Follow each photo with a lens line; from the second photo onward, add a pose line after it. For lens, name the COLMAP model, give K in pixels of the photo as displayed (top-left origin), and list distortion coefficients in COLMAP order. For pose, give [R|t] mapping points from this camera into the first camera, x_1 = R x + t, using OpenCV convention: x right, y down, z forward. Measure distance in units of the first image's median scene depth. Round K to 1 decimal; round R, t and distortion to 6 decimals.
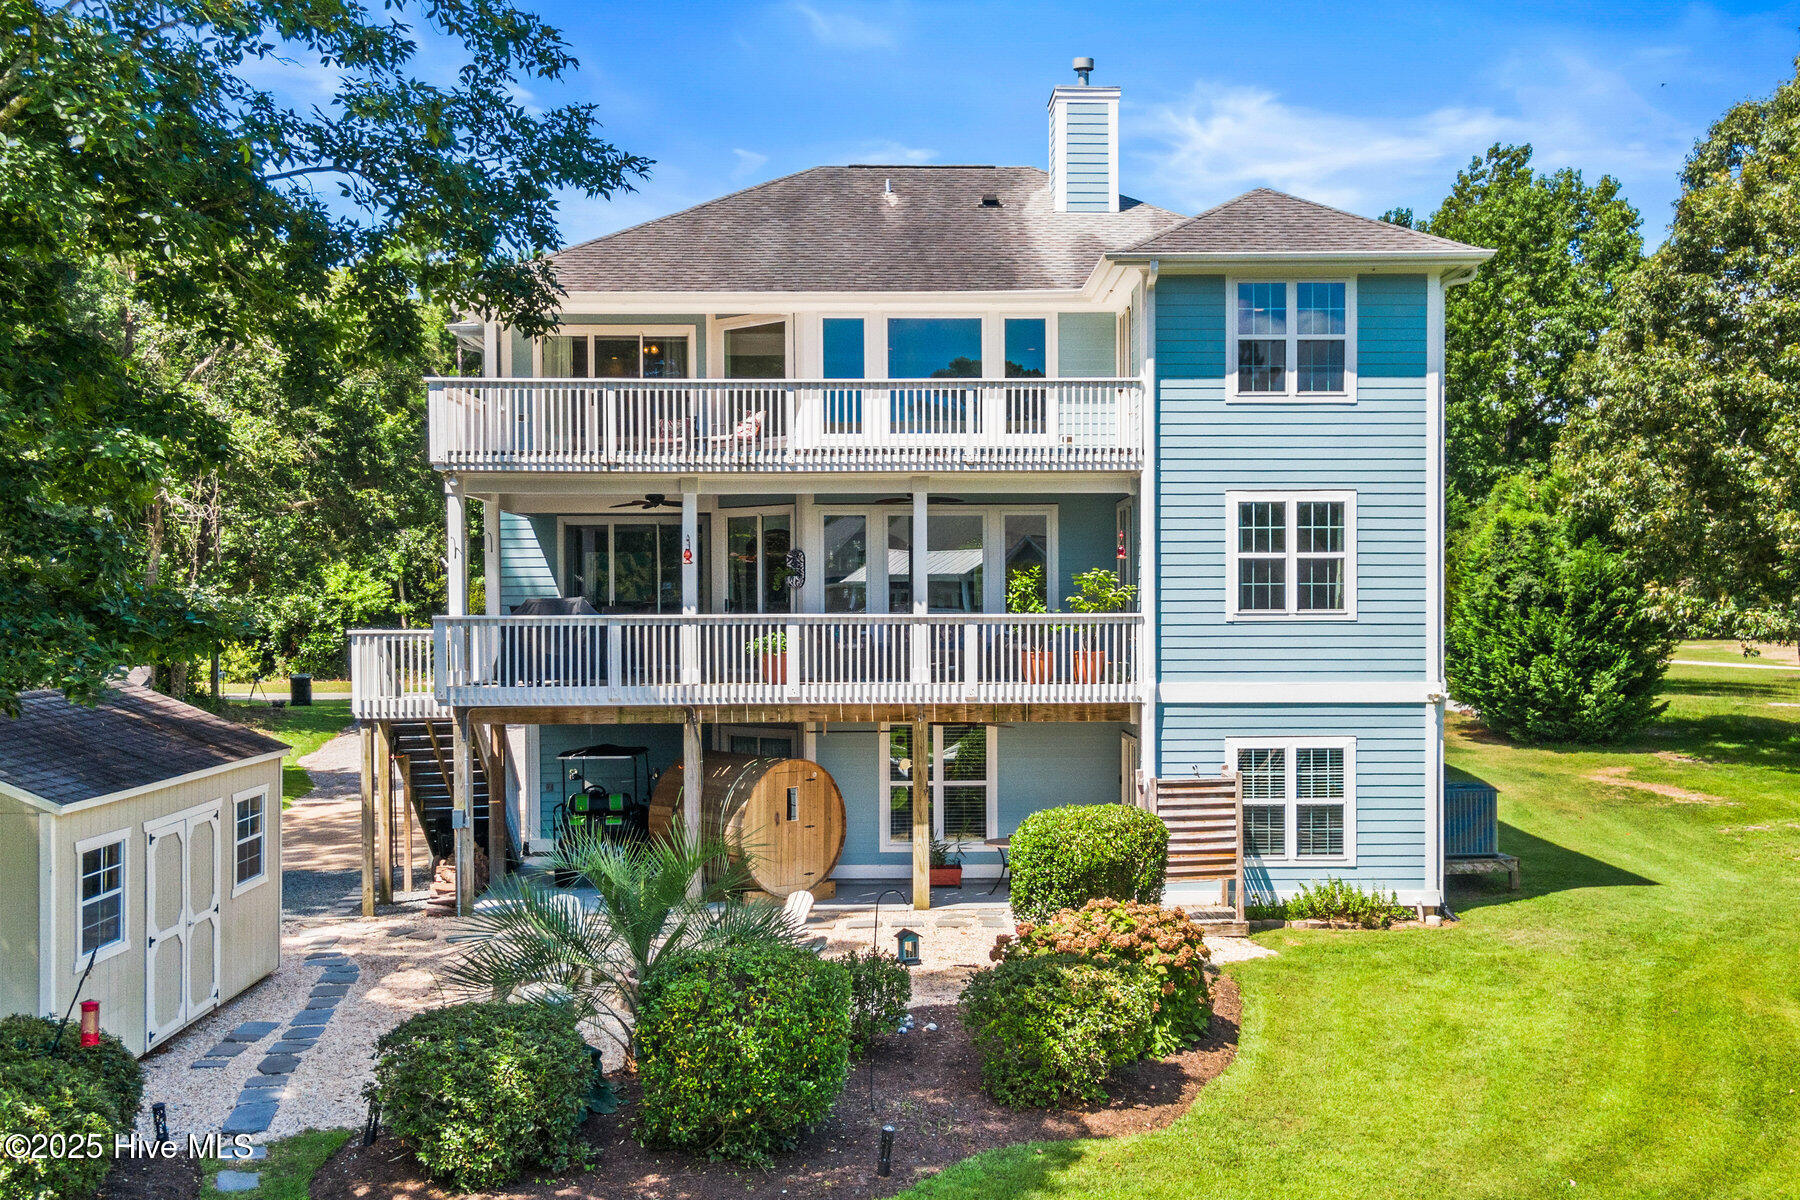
lens RADIAL K [[1951.1, 0, 893.6], [0, 1951.1, 587.1], [0, 0, 1]] dist [-0.018872, 0.000000]
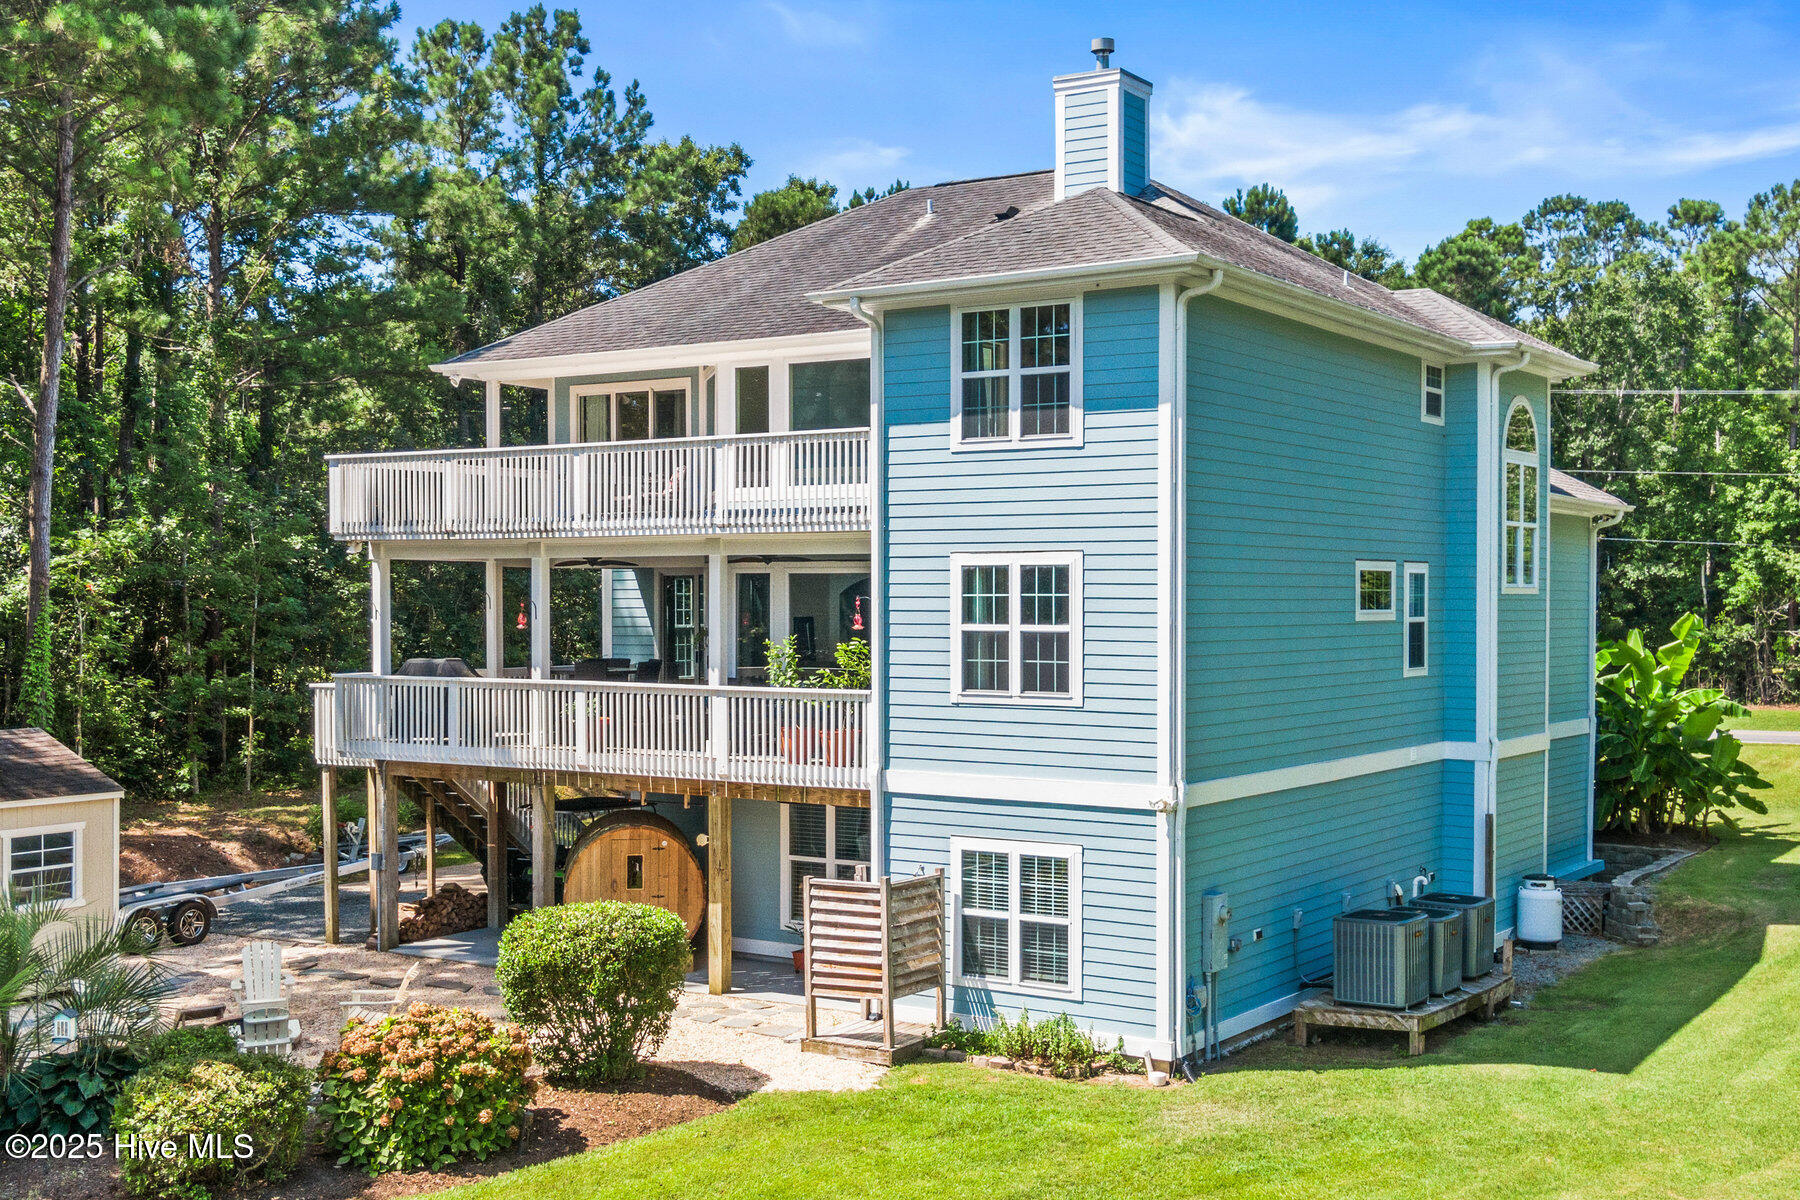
lens RADIAL K [[2121.3, 0, 909.7], [0, 2121.3, 611.2], [0, 0, 1]] dist [-0.001801, 0.000000]
pose [[0.824465, 0.006780, -0.565872, 0.690453], [0.000401, 0.999921, 0.012565, -0.035257], [0.565912, -0.010586, 0.824397, 0.209824]]
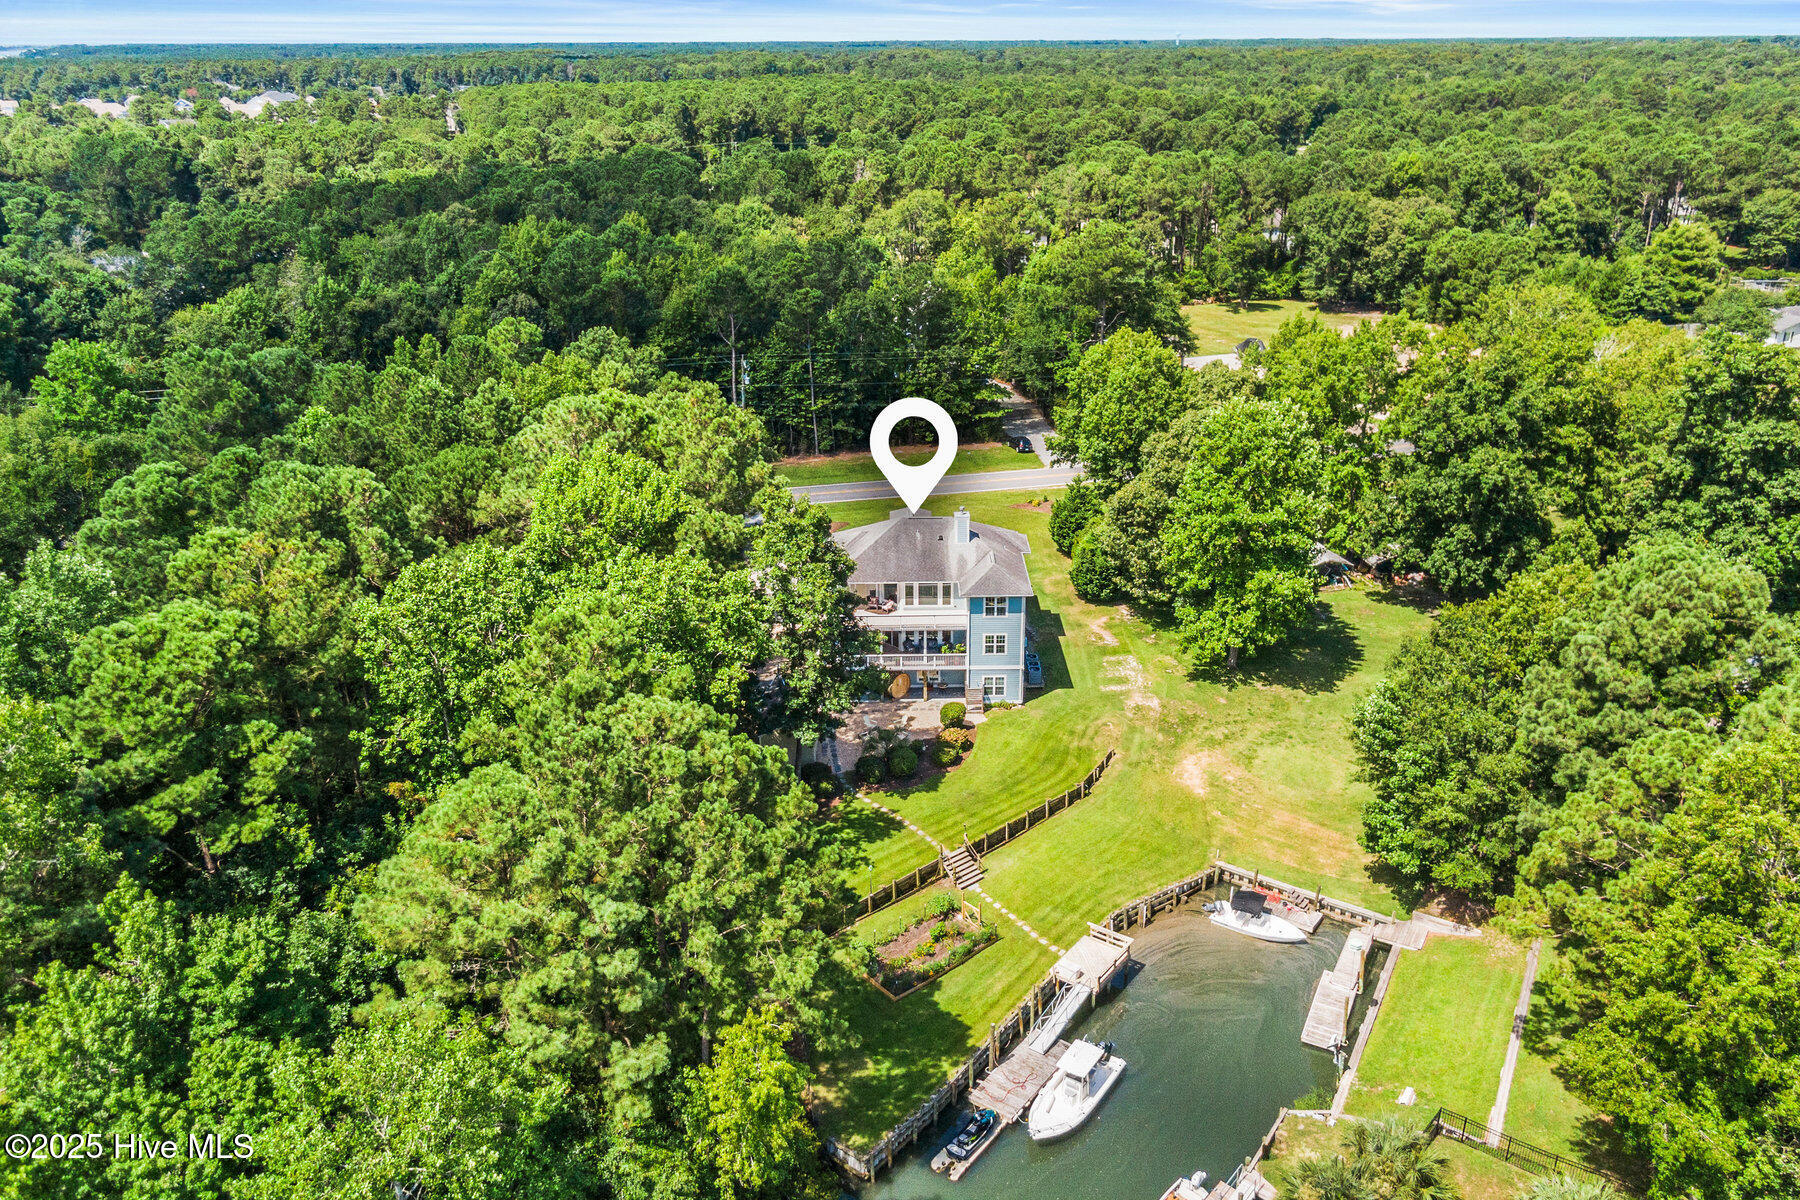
lens RADIAL K [[1373.7, 0, 898.0], [0, 1373.7, 604.2], [0, 0, 1]] dist [0.004652, -0.001365]
pose [[0.999921, -0.009095, -0.008642, -0.027359], [0.011648, 0.928879, 0.370200, -1.507192], [0.004660, -0.370271, 0.928912, -2.438454]]
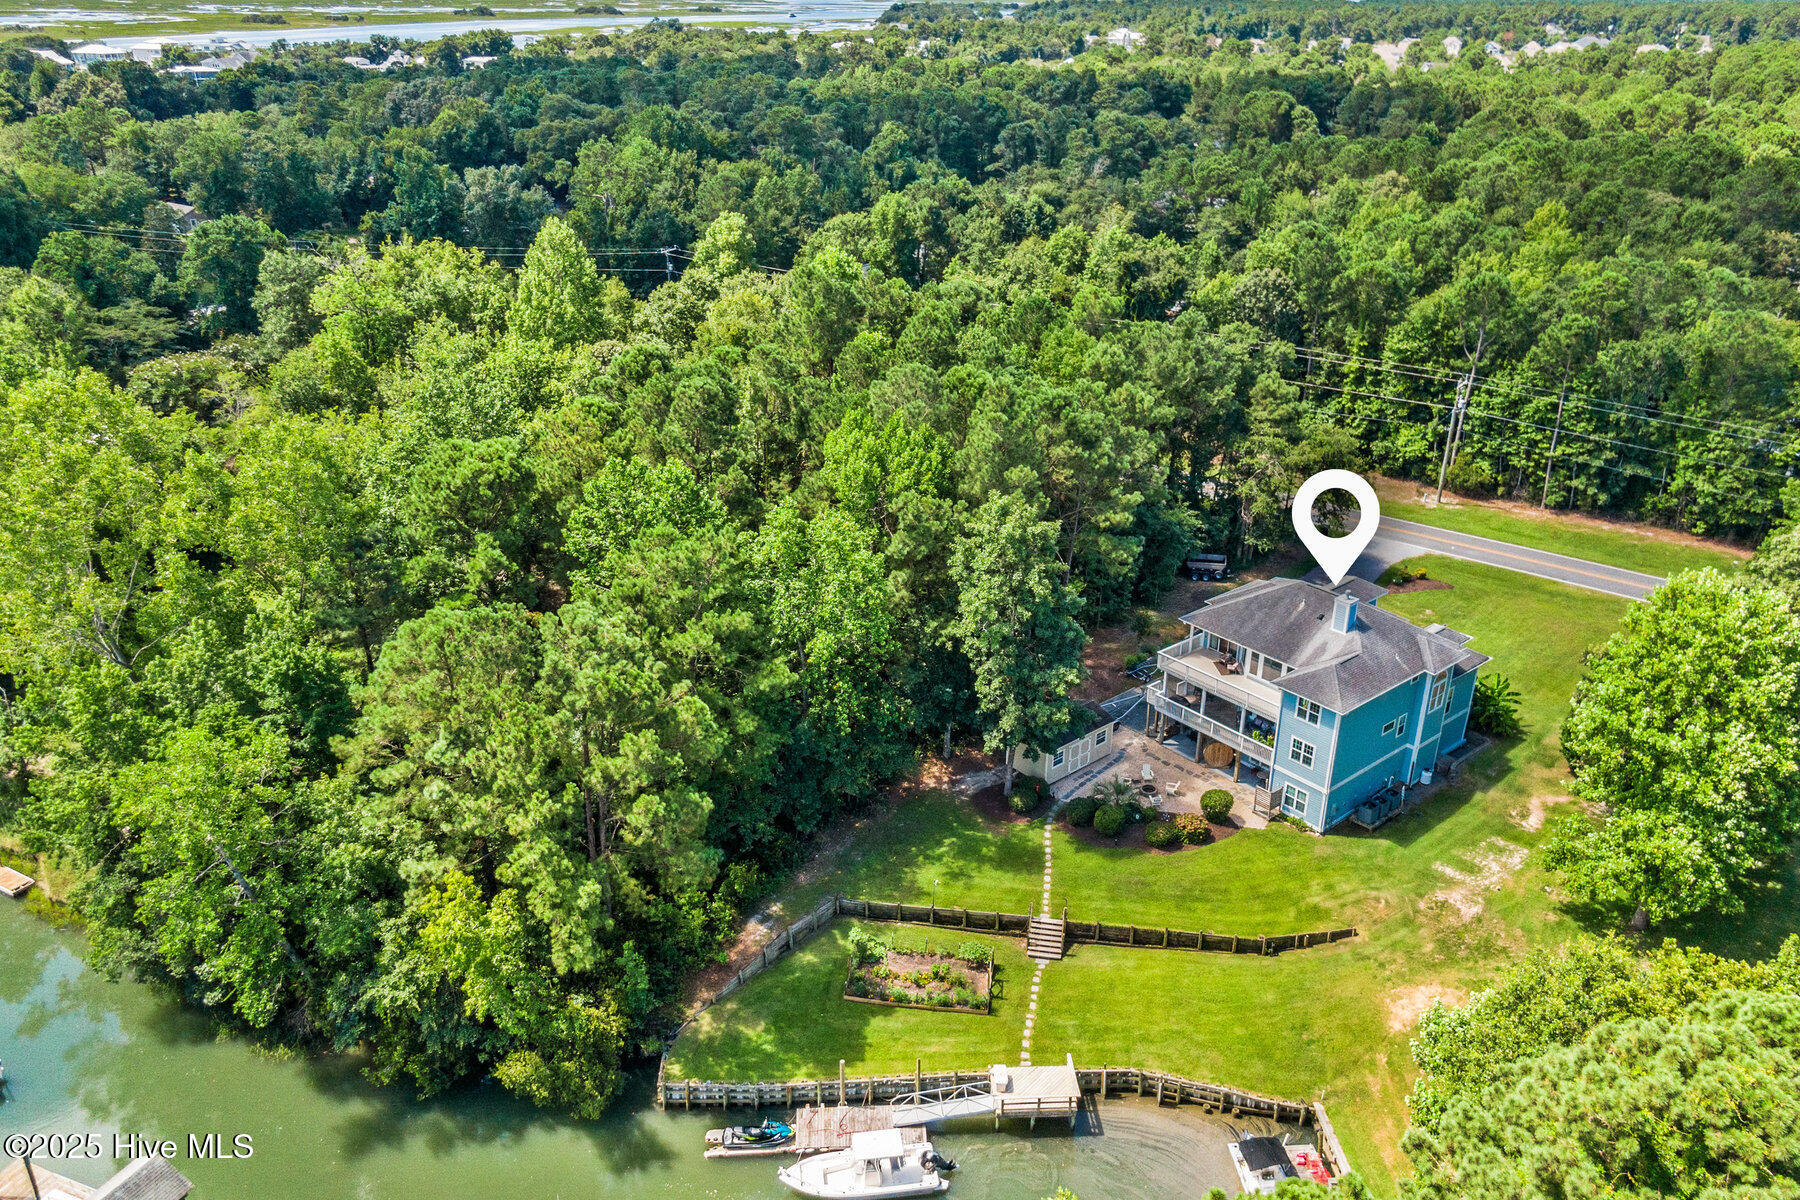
lens RADIAL K [[1313.4, 0, 901.8], [0, 1313.4, 595.5], [0, 0, 1]] dist [-0.002604, 0.000077]
pose [[0.618302, 0.318693, -0.718427, 1.706302], [0.001232, 0.913704, 0.406378, -1.592643], [0.785939, -0.252150, 0.564553, -1.365291]]
